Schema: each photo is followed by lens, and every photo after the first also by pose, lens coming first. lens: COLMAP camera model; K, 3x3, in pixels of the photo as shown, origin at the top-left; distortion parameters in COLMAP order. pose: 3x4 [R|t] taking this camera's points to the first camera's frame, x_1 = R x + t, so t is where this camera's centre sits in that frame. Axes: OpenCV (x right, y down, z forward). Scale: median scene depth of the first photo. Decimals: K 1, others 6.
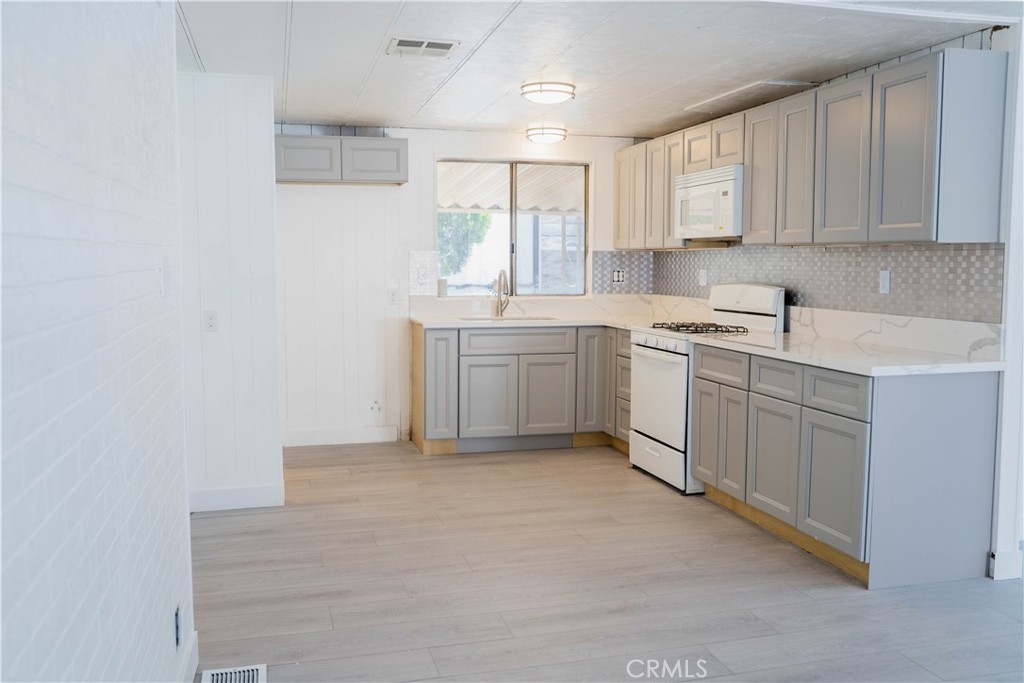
lens RADIAL K [[895.9, 0, 511.9], [0, 895.9, 335.5], [0, 0, 1]] dist [0.007070, -0.011937]
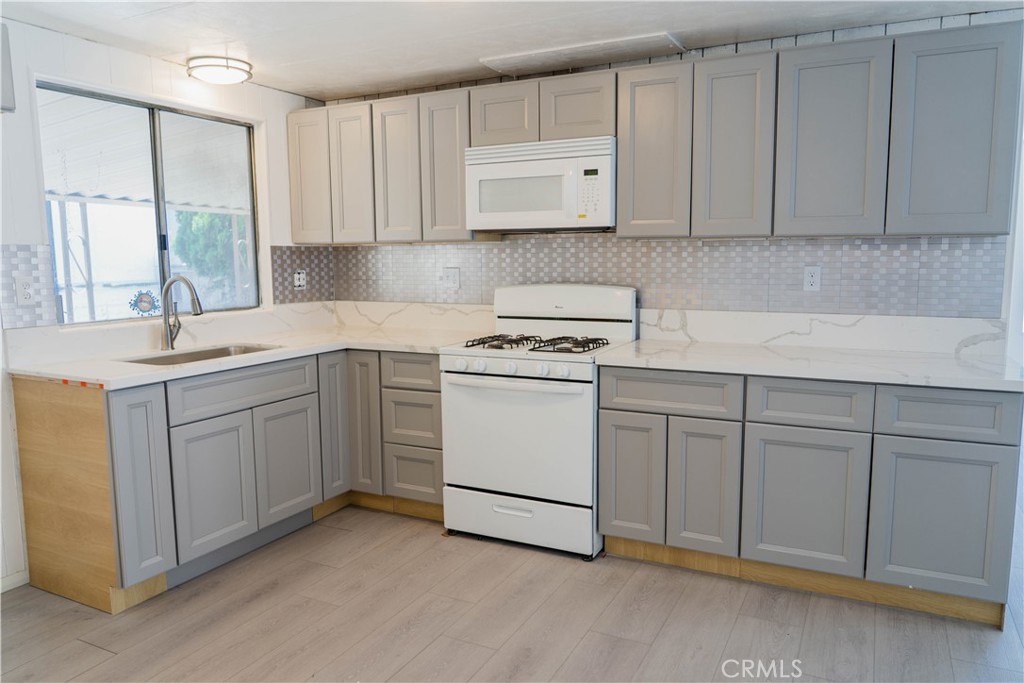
lens RADIAL K [[705.7, 0, 521.3], [0, 705.7, 343.2], [0, 0, 1]] dist [-0.023189, -0.002485]
pose [[0.668372, -0.098529, 0.737273, -0.249048], [0.070625, 0.995116, 0.068963, -0.049629], [-0.740467, 0.005977, 0.672066, 0.564282]]
